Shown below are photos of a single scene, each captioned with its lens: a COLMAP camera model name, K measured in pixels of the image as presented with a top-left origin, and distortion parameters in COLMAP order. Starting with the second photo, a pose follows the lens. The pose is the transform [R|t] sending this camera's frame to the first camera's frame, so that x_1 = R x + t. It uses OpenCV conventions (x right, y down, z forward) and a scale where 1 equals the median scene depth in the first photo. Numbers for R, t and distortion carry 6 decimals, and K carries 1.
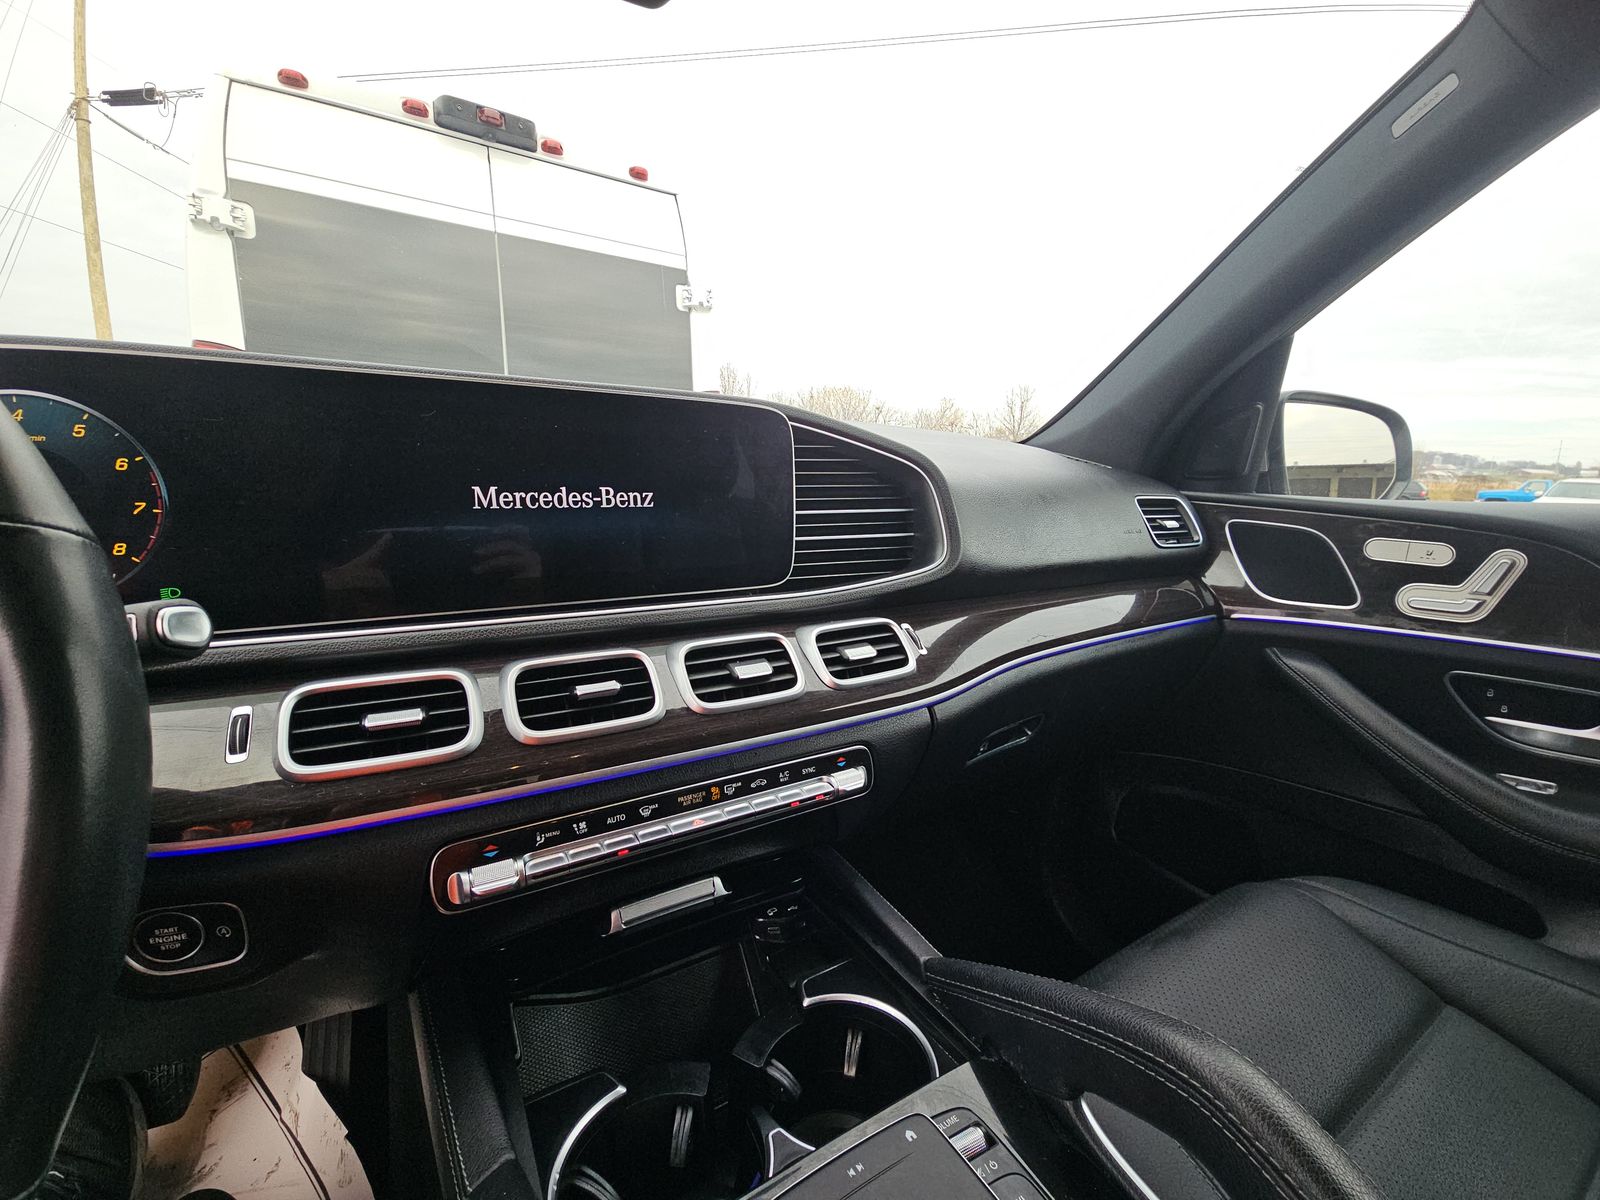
lens RADIAL K [[654.7, 0, 806.4], [0, 654.7, 600.9], [0, 0, 1]] dist [0.004947, -0.003186]
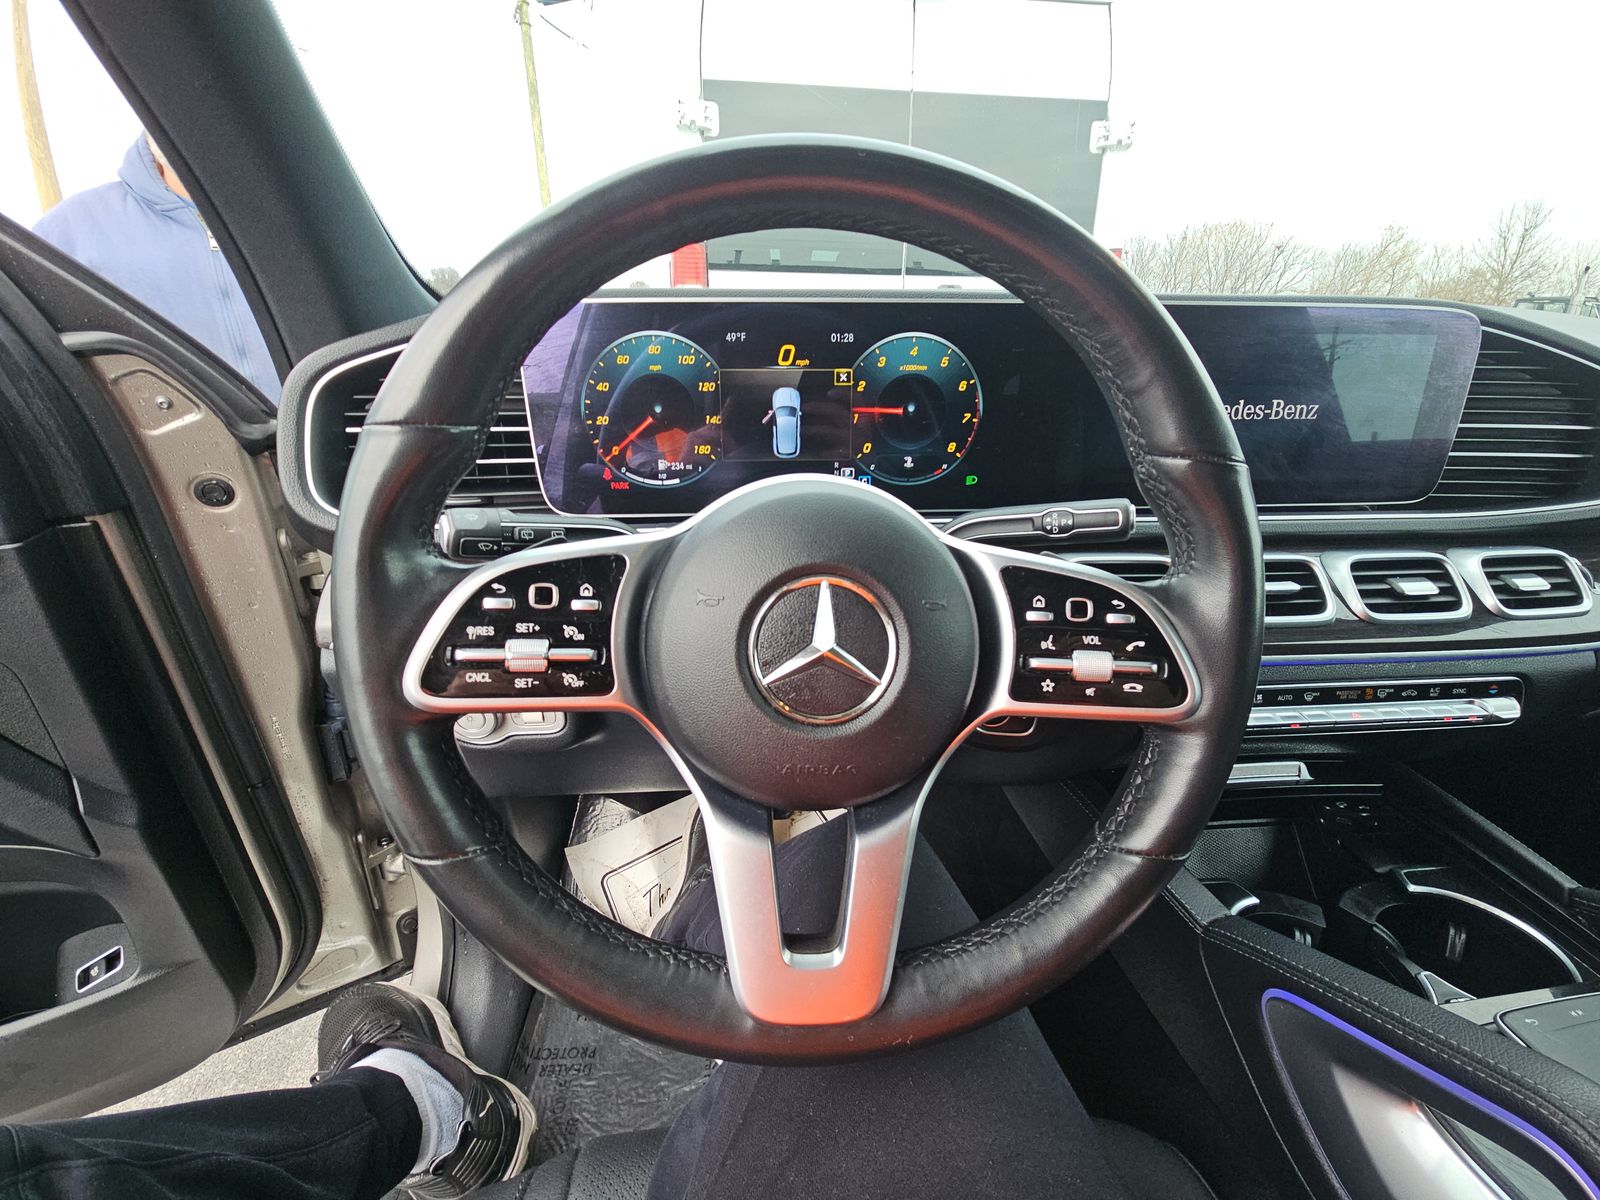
lens RADIAL K [[654.7, 0, 799.2], [0, 654.7, 602.0], [0, 0, 1]] dist [0.004947, -0.003186]
pose [[0.894400, 0.156088, -0.419147, -0.372854], [-0.074288, 0.975955, 0.204920, -0.009186], [0.441054, -0.152143, 0.884491, -0.254989]]
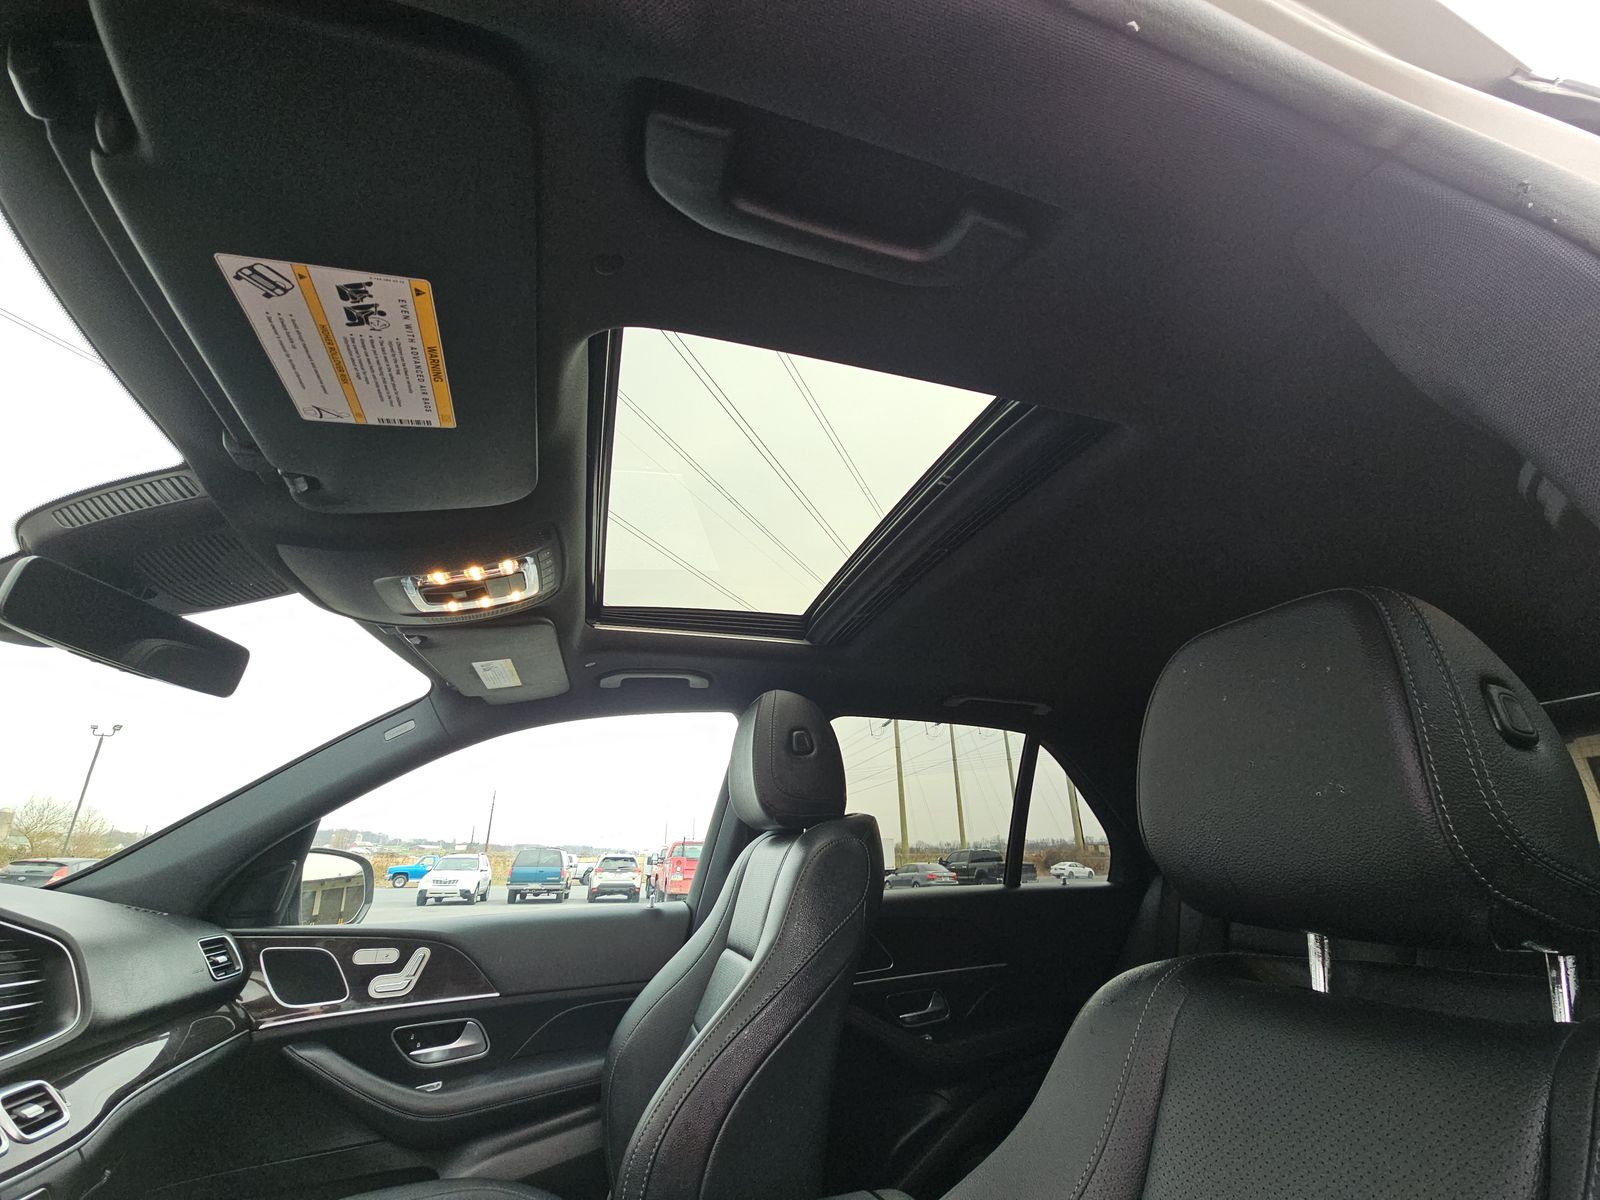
lens RADIAL K [[654.7, 0, 806.1], [0, 654.7, 602.7], [0, 0, 1]] dist [0.004947, -0.003186]
pose [[0.243789, 0.331952, 0.911249, -0.767035], [0.200834, 0.901952, -0.382295, -0.030019], [-0.948806, 0.276209, 0.153219, -0.661954]]
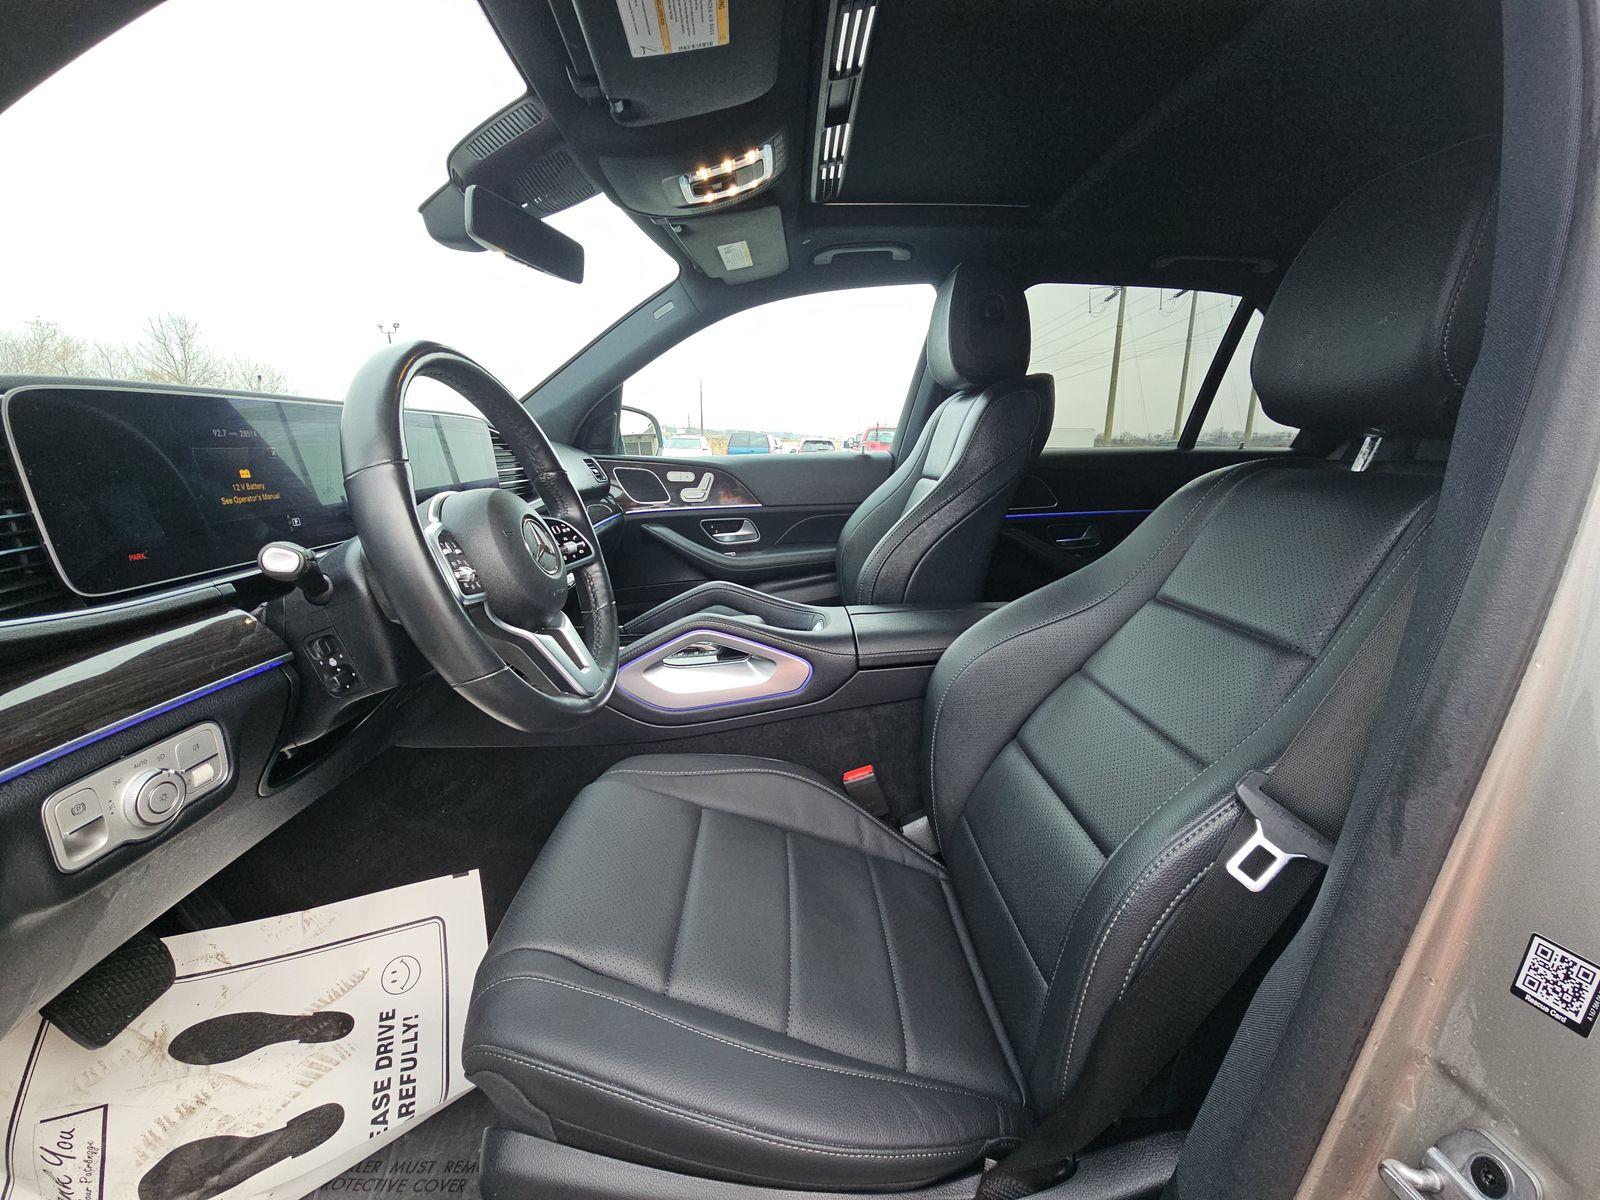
lens RADIAL K [[654.7, 0, 797.1], [0, 654.7, 605.5], [0, 0, 1]] dist [0.004947, -0.003186]
pose [[0.510935, -0.217354, 0.831687, -1.188302], [0.161762, 0.974532, 0.155310, 0.101381], [-0.844262, 0.055182, 0.533082, -0.781966]]
